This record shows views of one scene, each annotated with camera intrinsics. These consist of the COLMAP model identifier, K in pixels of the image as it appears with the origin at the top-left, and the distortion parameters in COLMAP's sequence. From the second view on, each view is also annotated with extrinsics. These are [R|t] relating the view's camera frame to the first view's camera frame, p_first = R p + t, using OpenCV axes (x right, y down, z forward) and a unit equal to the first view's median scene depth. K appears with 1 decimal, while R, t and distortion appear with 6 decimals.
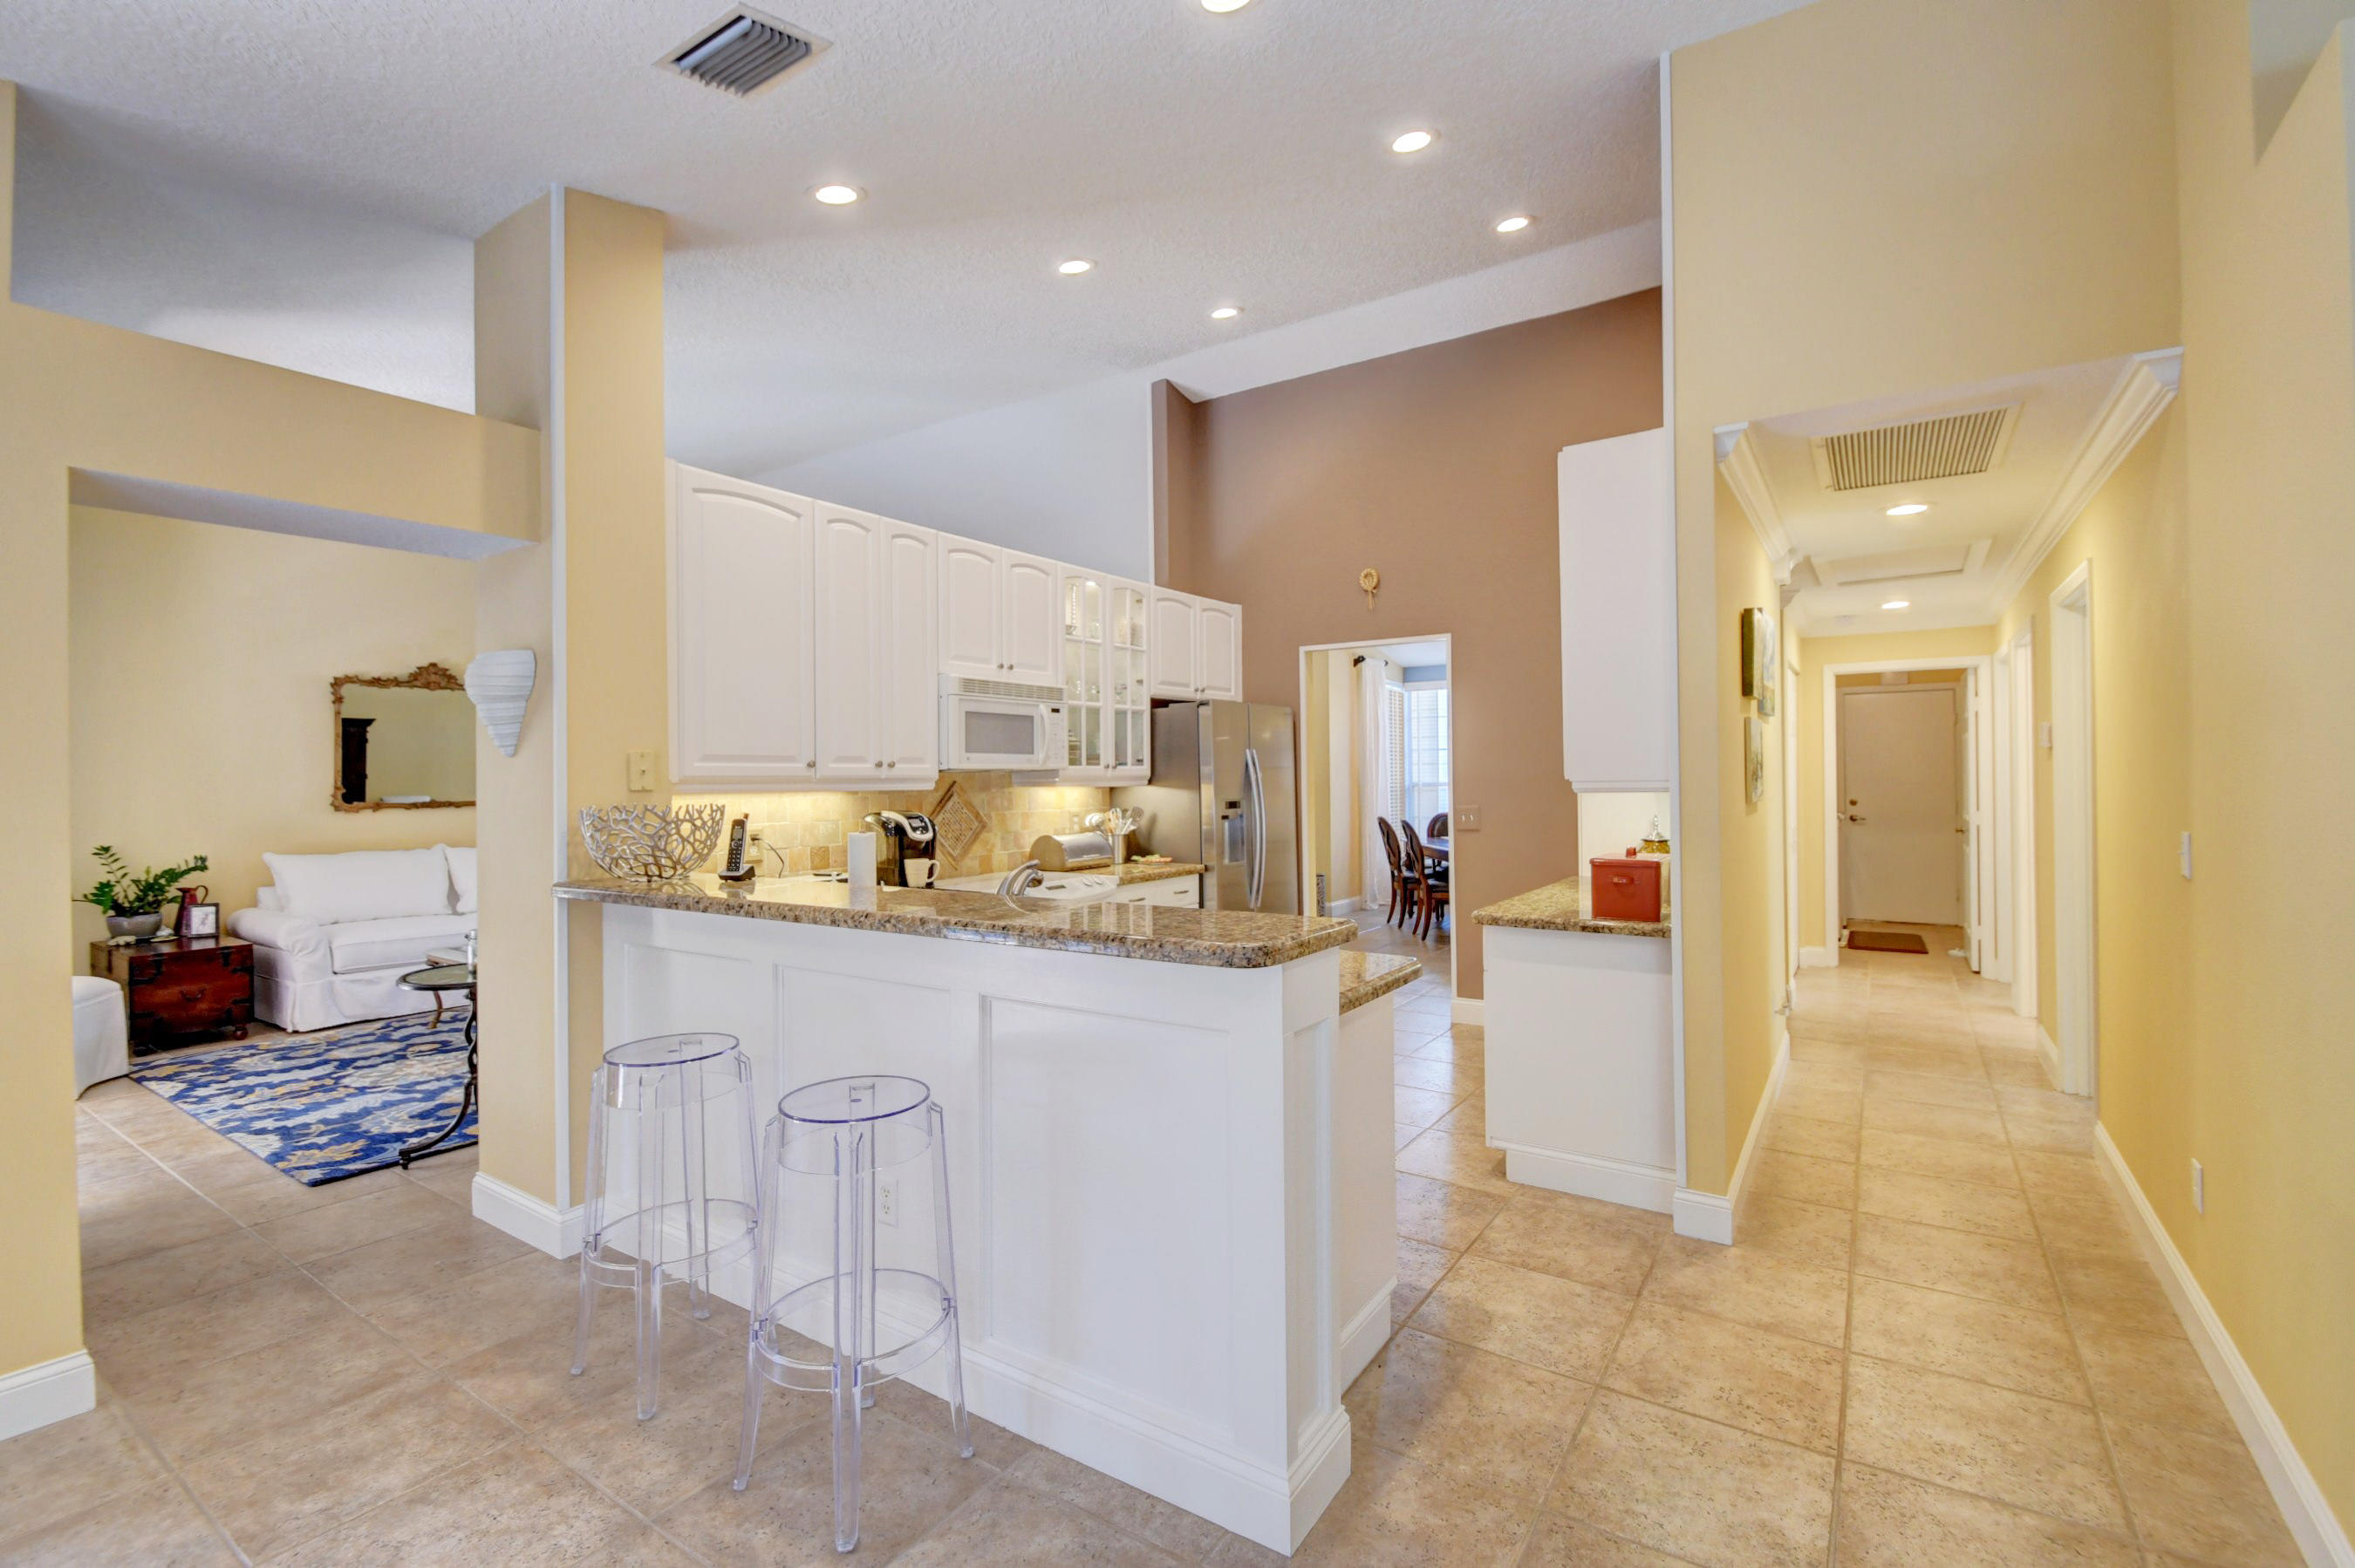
lens RADIAL K [[1039.3, 0, 1194.2], [0, 1039.3, 773.8], [0, 0, 1]] dist [0.003373, -0.008300]
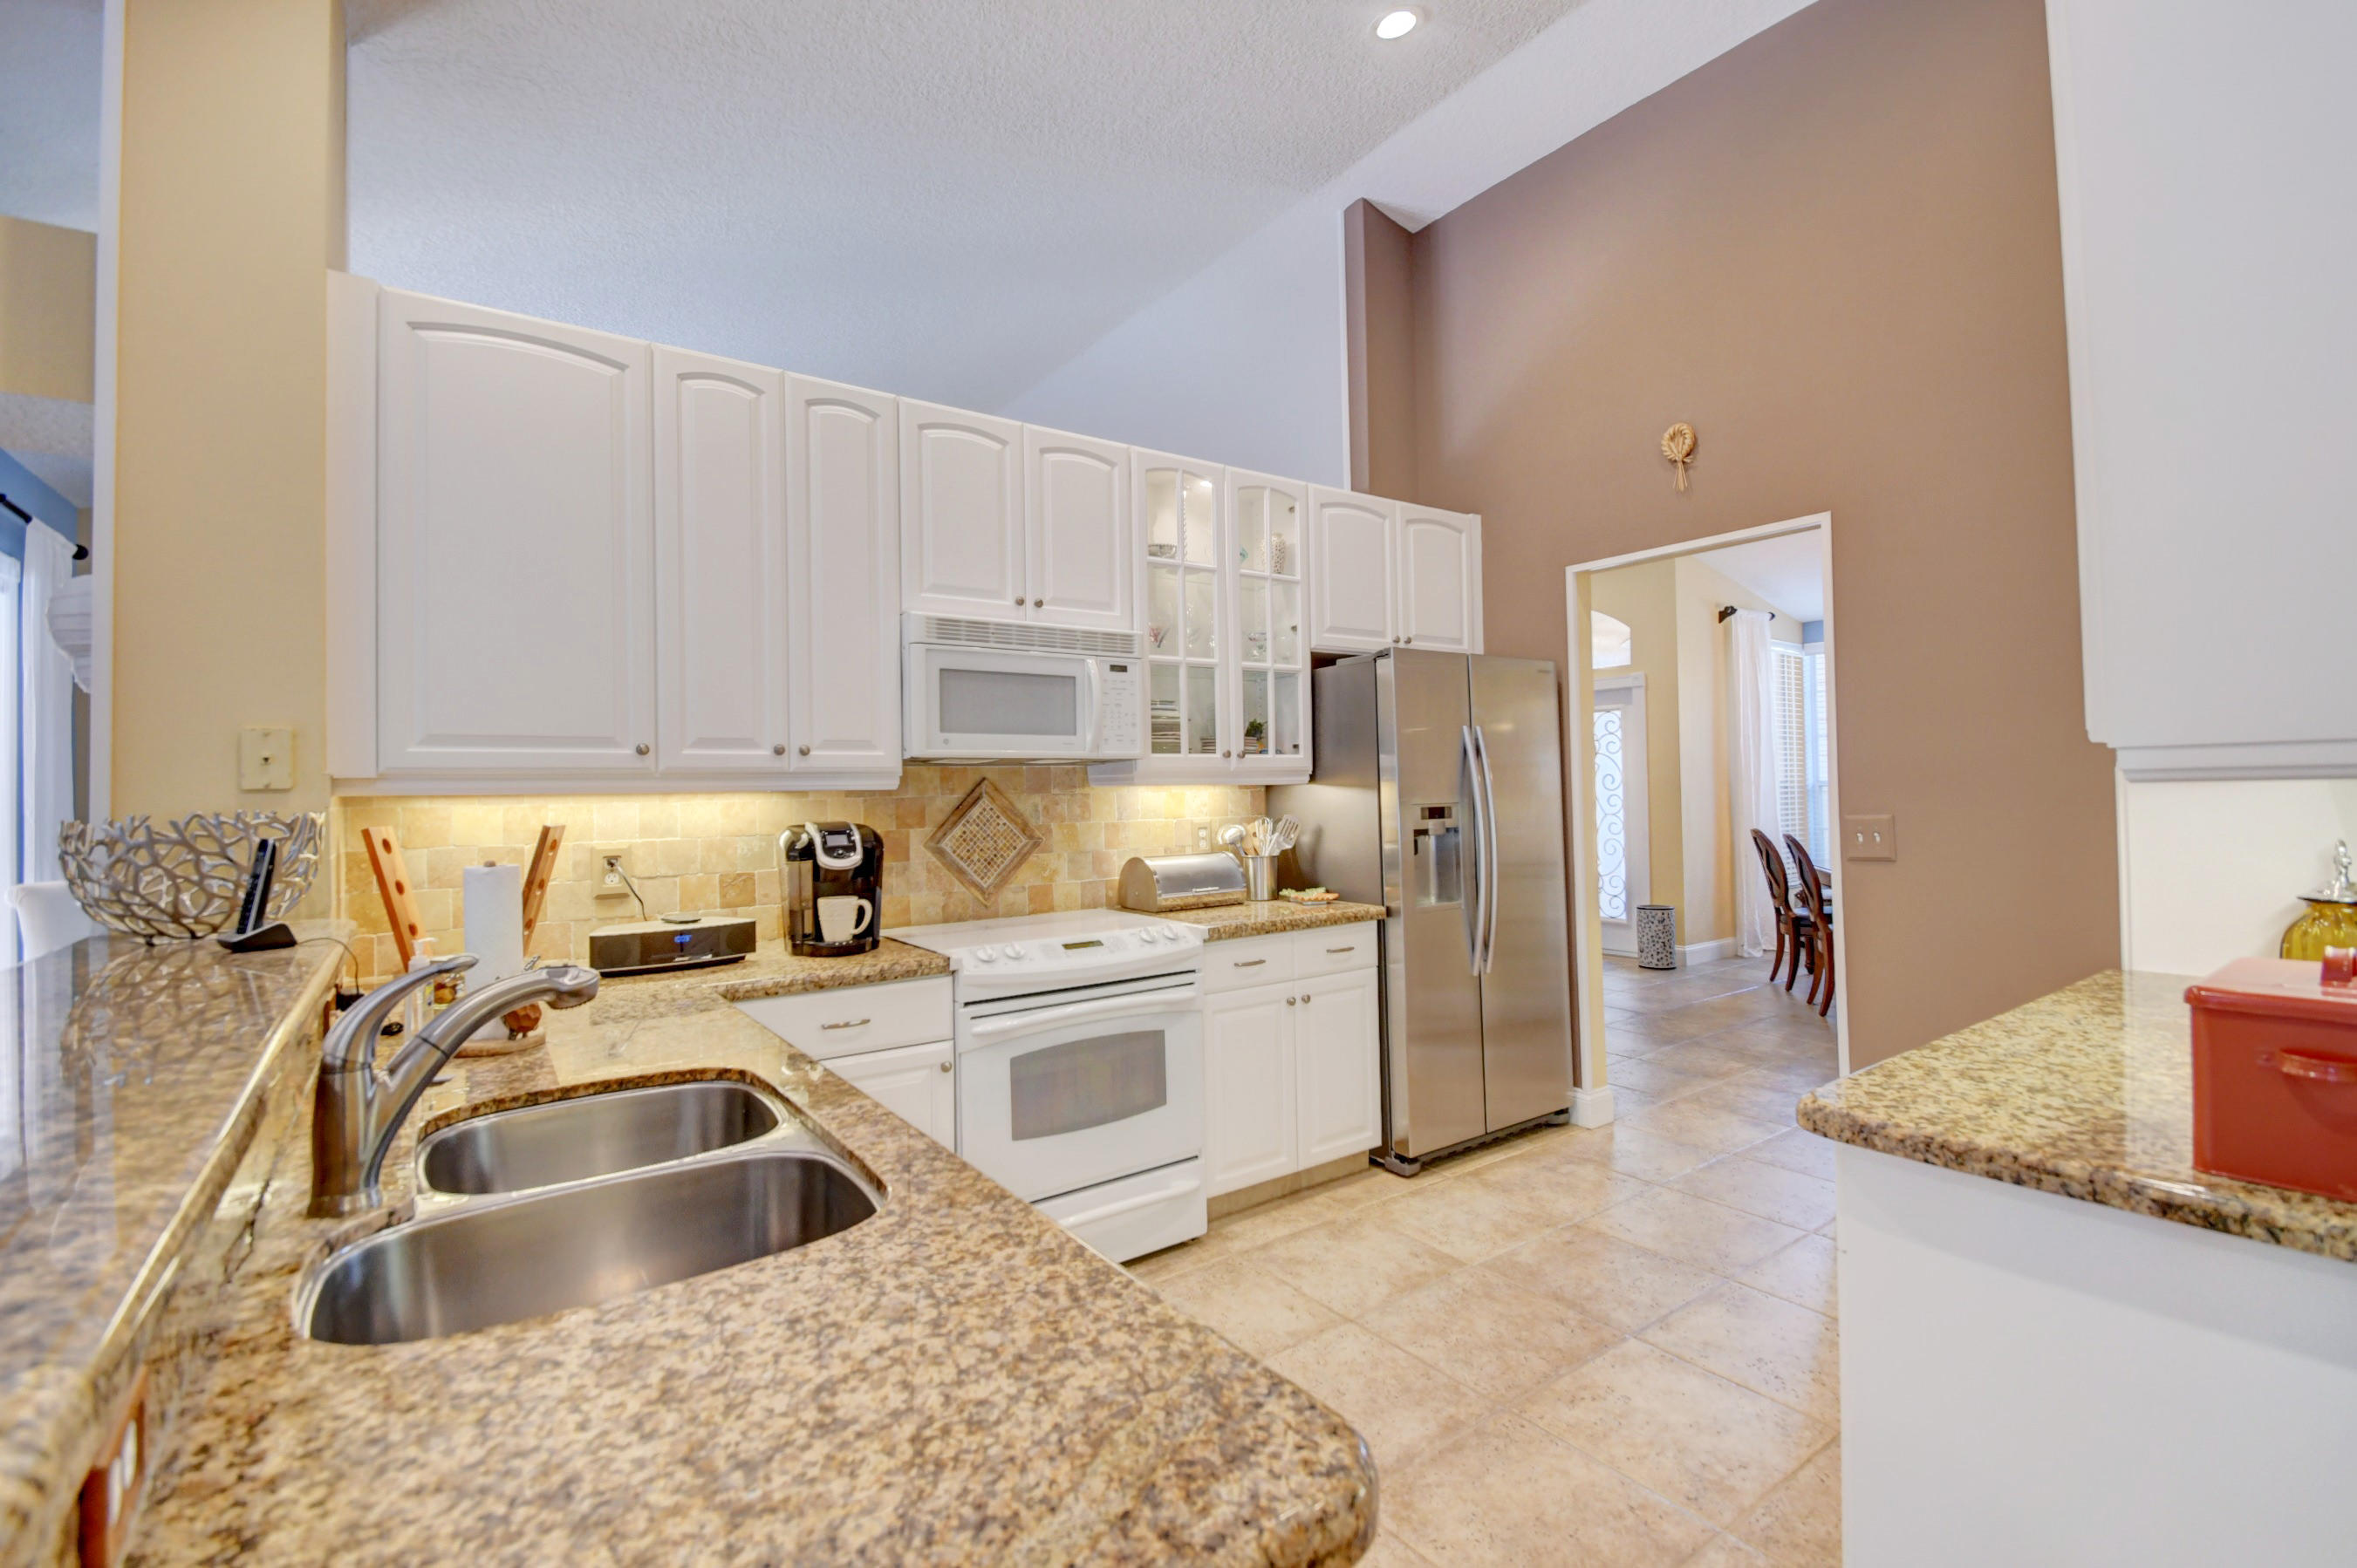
lens RADIAL K [[1040.2, 0, 1188.9], [0, 1040.2, 773.5], [0, 0, 1]] dist [0.003373, -0.008300]
pose [[0.934315, -0.009470, -0.356323, 0.126284], [0.007925, 0.999952, -0.005796, 0.008336], [0.356361, 0.002591, 0.934345, 0.360951]]
